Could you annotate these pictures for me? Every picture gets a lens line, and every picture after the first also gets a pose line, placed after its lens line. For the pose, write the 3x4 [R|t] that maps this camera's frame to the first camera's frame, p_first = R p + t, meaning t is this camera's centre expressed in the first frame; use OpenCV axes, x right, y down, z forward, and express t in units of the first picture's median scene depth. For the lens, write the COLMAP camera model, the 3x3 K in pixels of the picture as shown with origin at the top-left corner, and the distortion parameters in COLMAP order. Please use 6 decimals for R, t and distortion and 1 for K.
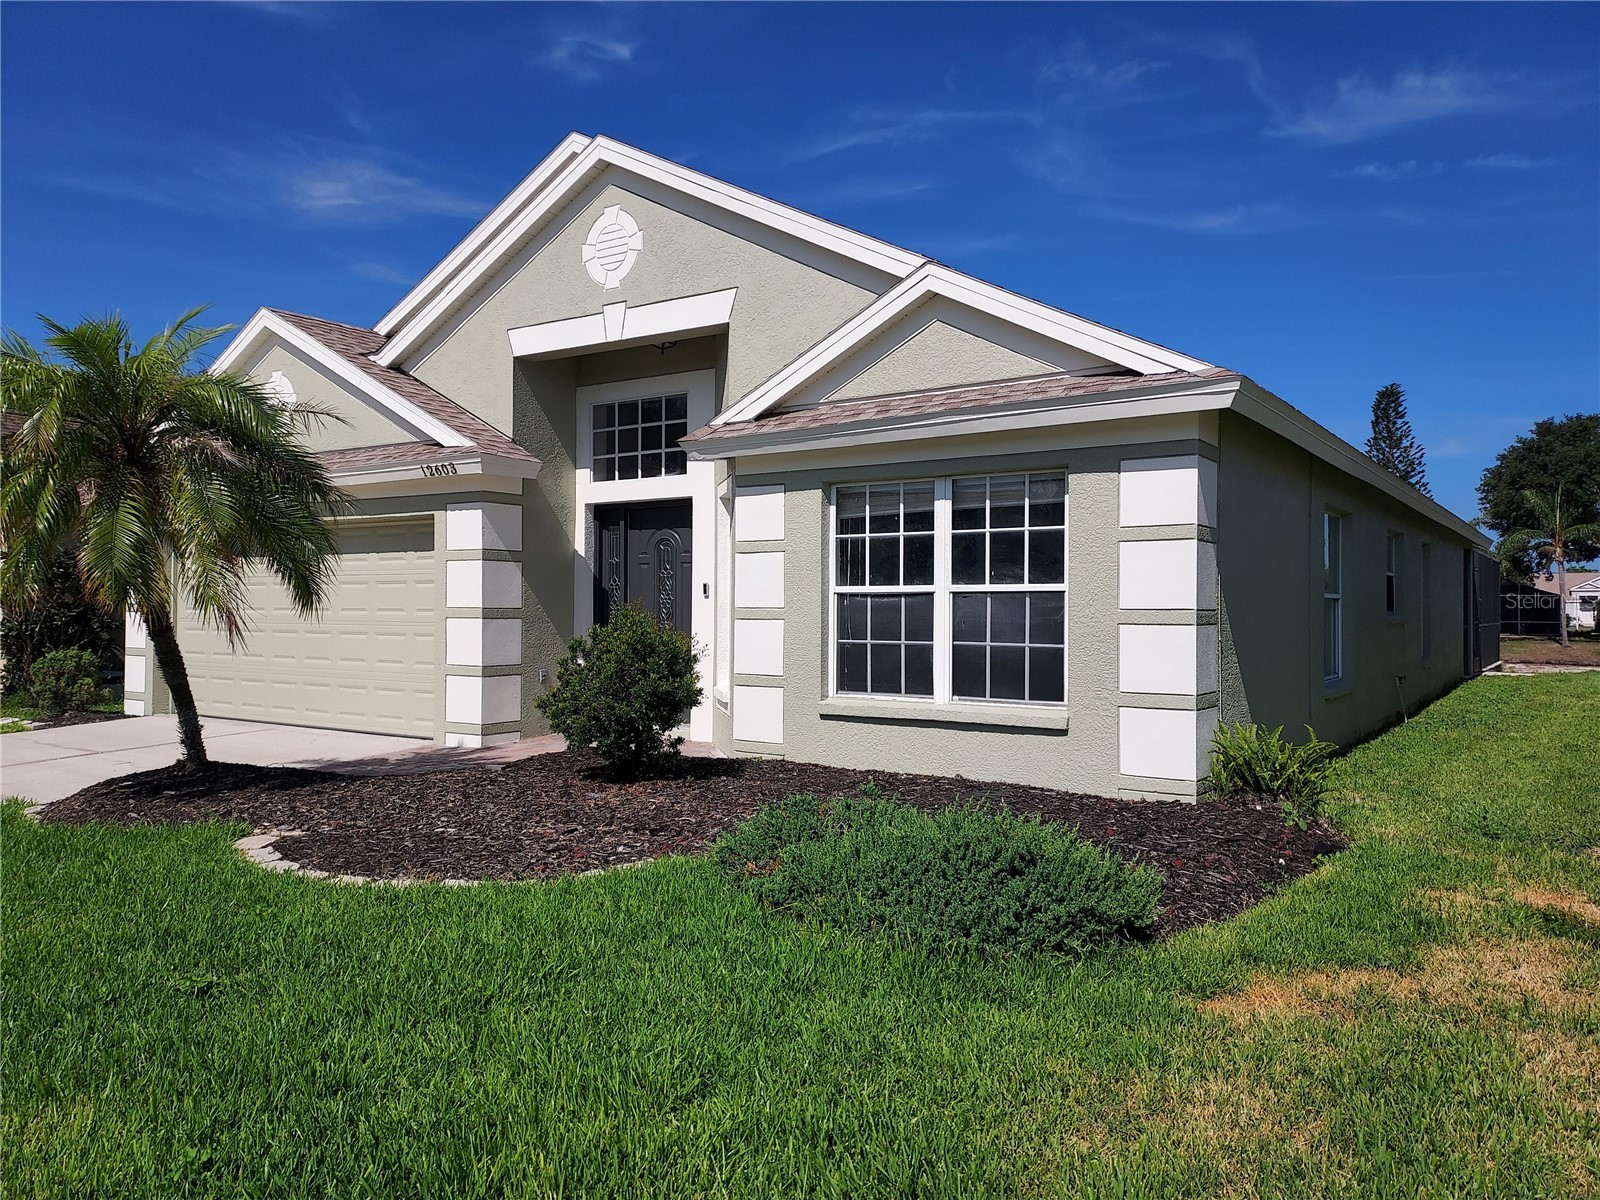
lens RADIAL K [[1159.5, 0, 797.8], [0, 1159.5, 605.5], [0, 0, 1]] dist [0.055604, -0.035017]
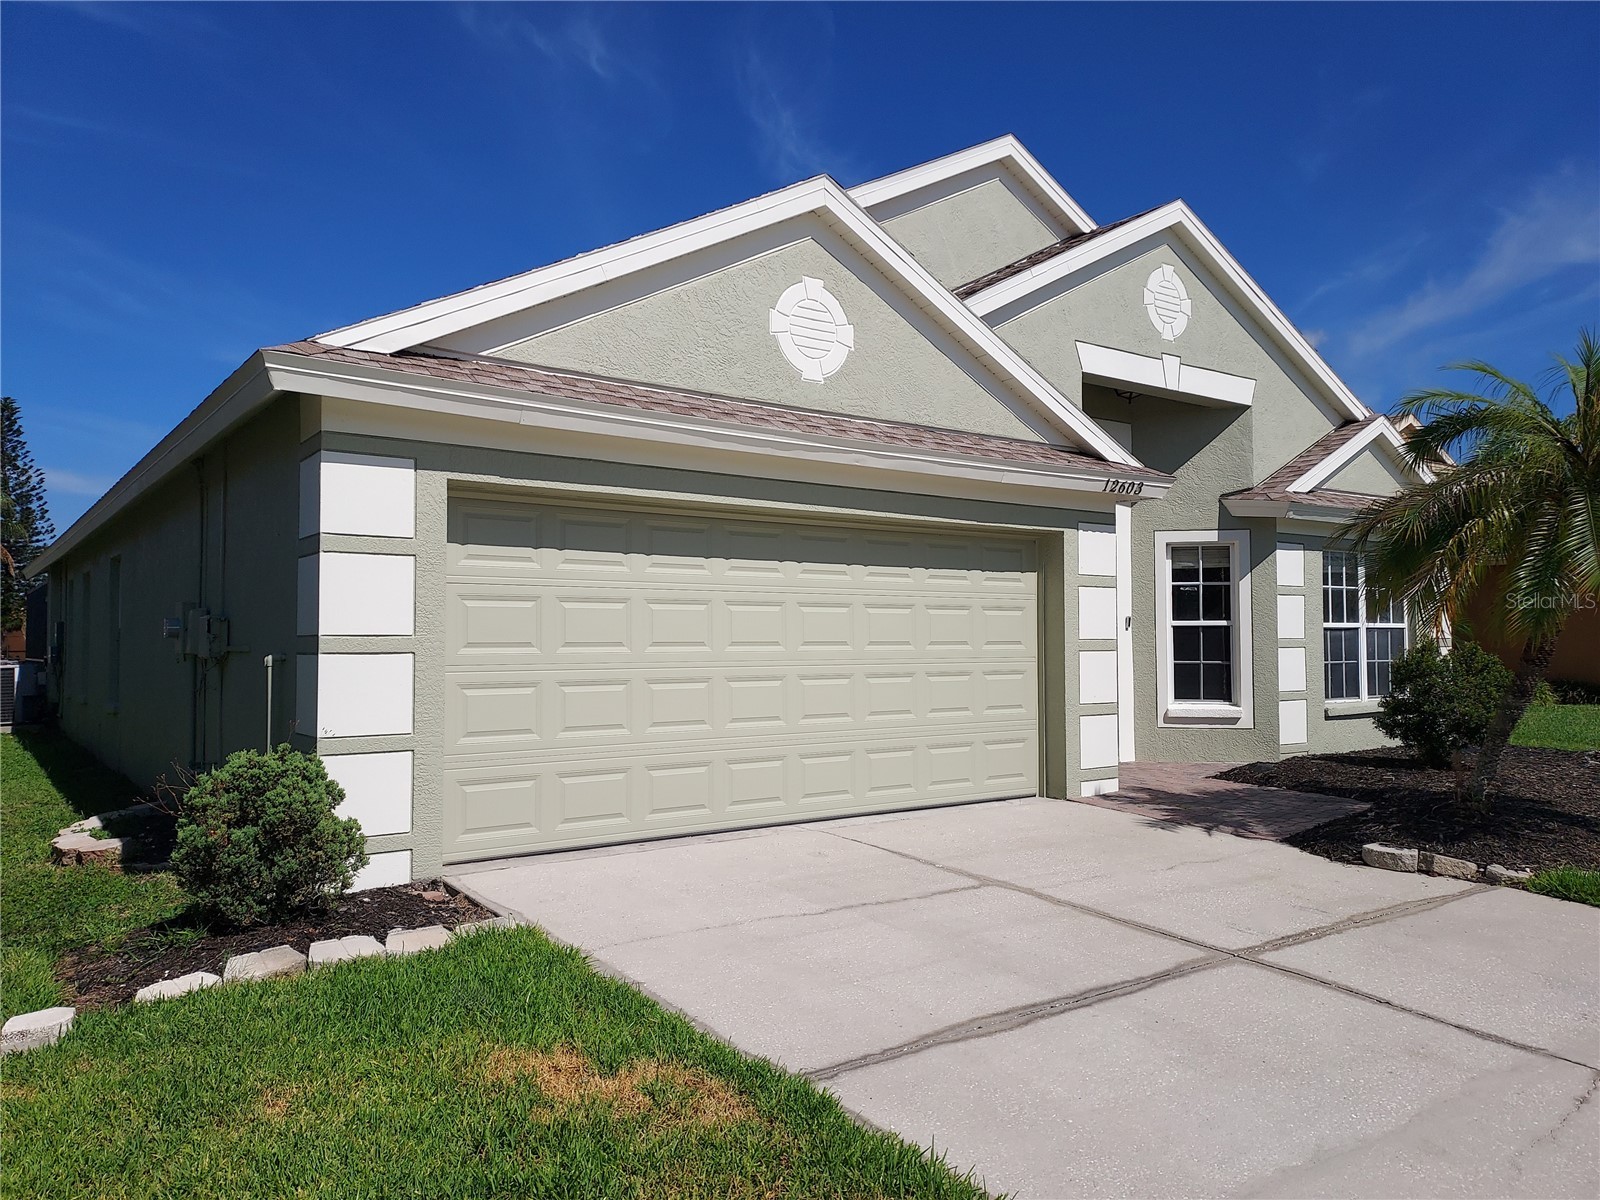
lens RADIAL K [[1159.5, 0, 794.4], [0, 1159.5, 605.7], [0, 0, 1]] dist [0.055604, -0.035017]
pose [[0.334000, 0.024698, 0.942249, -1.545949], [0.002567, 0.999629, -0.027112, -0.000622], [-0.942569, 0.011475, 0.333813, 1.171870]]
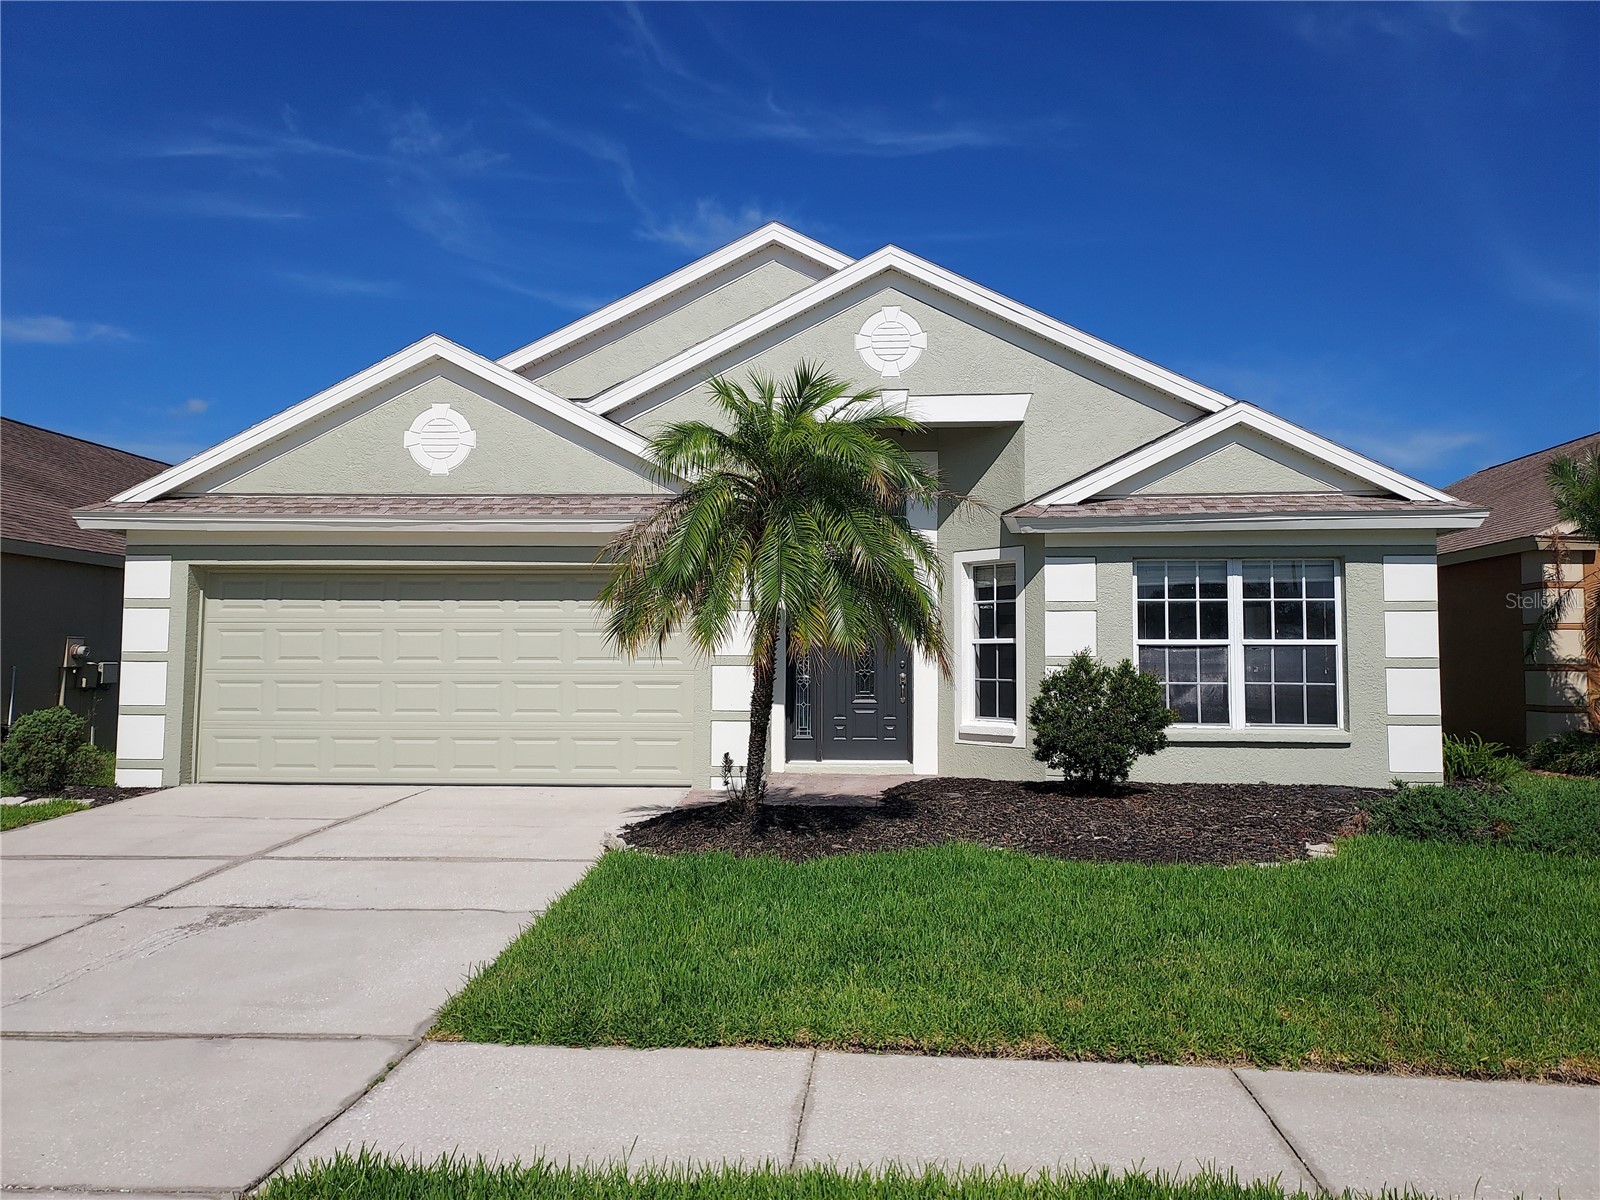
lens RADIAL K [[1159.5, 0, 791.6], [0, 1159.5, 593.0], [0, 0, 1]] dist [0.055604, -0.035017]
pose [[0.864451, 0.031337, 0.501739, -0.978719], [-0.001409, 0.998202, -0.059916, 0.010080], [-0.502714, 0.051087, 0.862942, 0.093793]]
